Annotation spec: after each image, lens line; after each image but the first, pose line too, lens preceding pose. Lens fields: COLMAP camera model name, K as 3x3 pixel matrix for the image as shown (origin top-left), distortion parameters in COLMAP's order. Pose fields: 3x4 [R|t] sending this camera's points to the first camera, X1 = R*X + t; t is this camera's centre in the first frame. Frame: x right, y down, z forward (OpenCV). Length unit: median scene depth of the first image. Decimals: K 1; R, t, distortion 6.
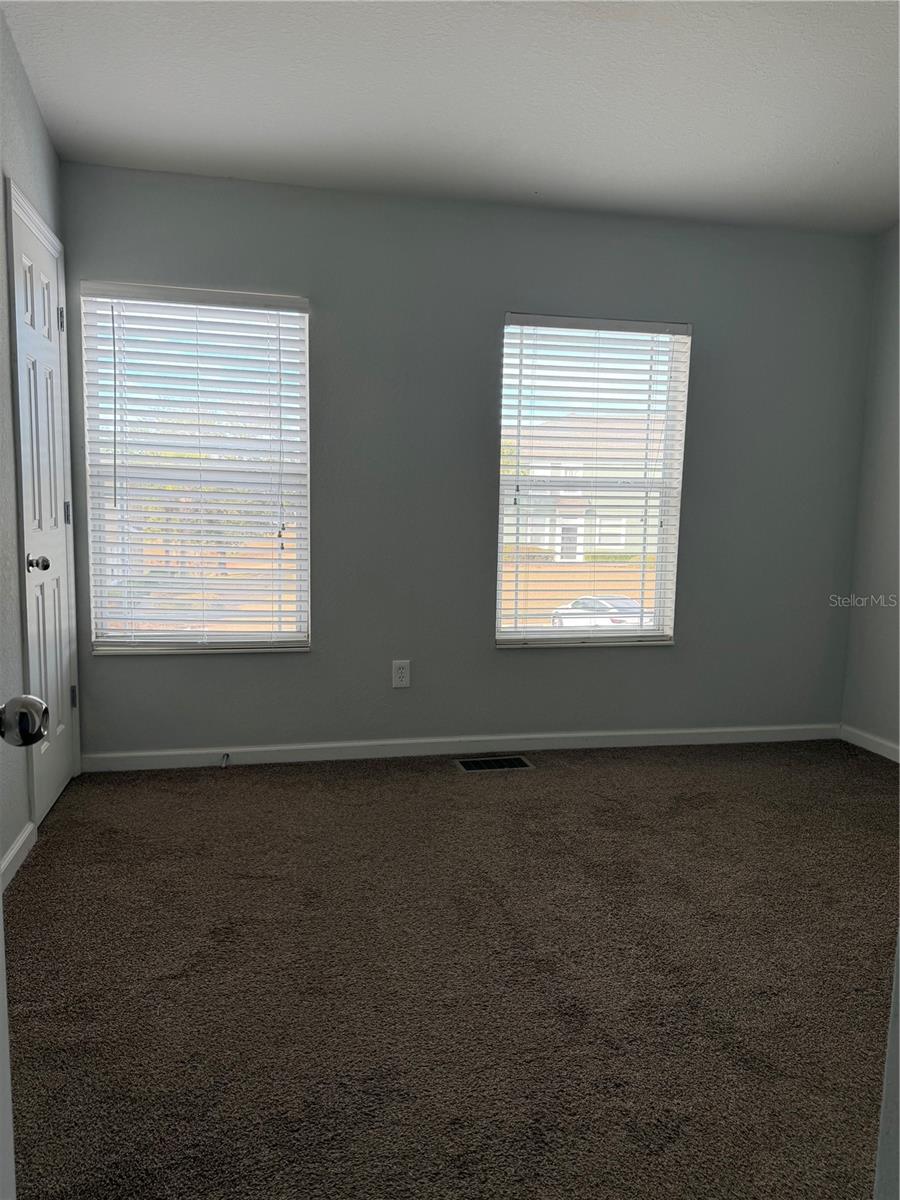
lens RADIAL K [[889.0, 0, 450.0], [0, 889.0, 600.0], [0, 0, 1]] dist [0.050671, -0.127574]
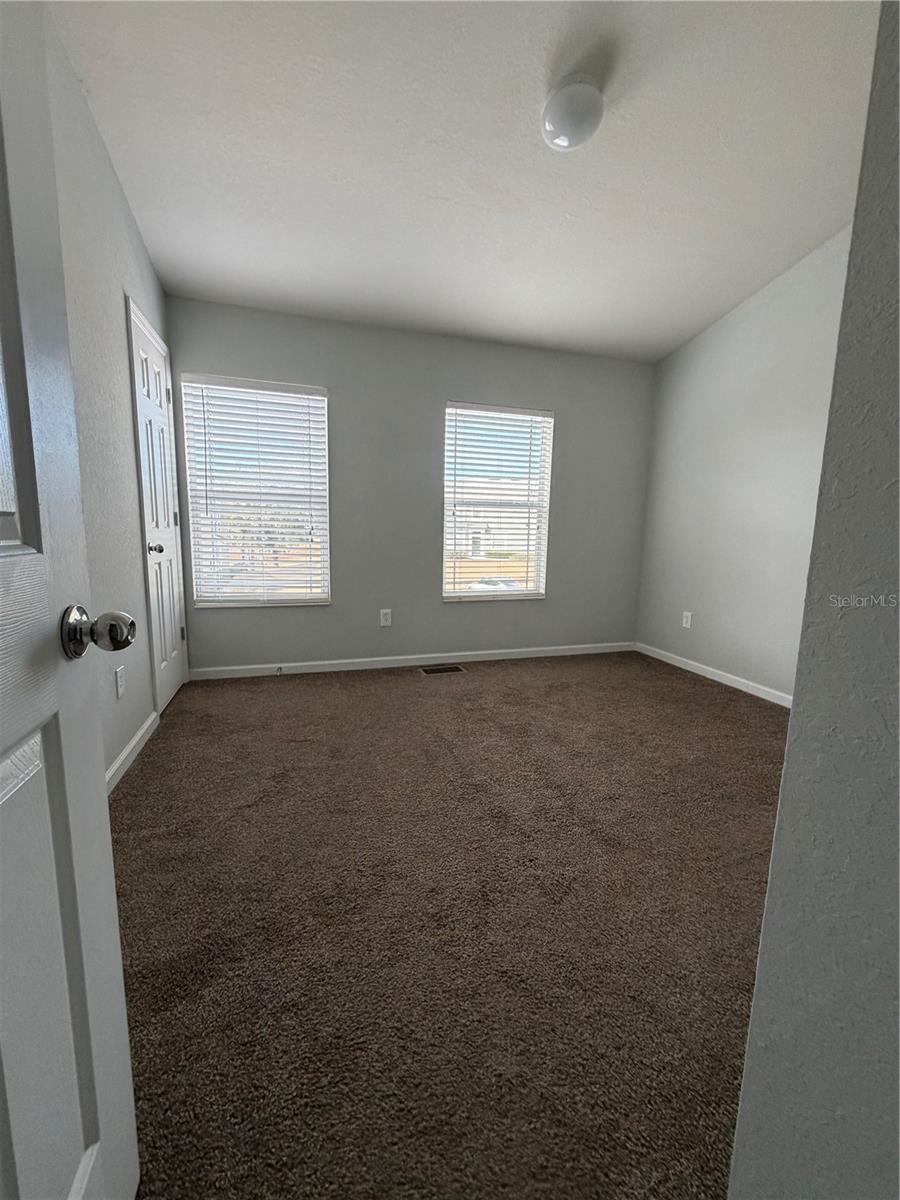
lens RADIAL K [[484.3, 0, 450.0], [0, 484.3, 600.0], [0, 0, 1]] dist [-0.024978, 0.000139]
pose [[0.995715, -0.012714, 0.091594, -0.021002], [0.010058, 0.999517, 0.029399, 0.027766], [-0.091923, -0.028352, 0.995362, 0.099518]]
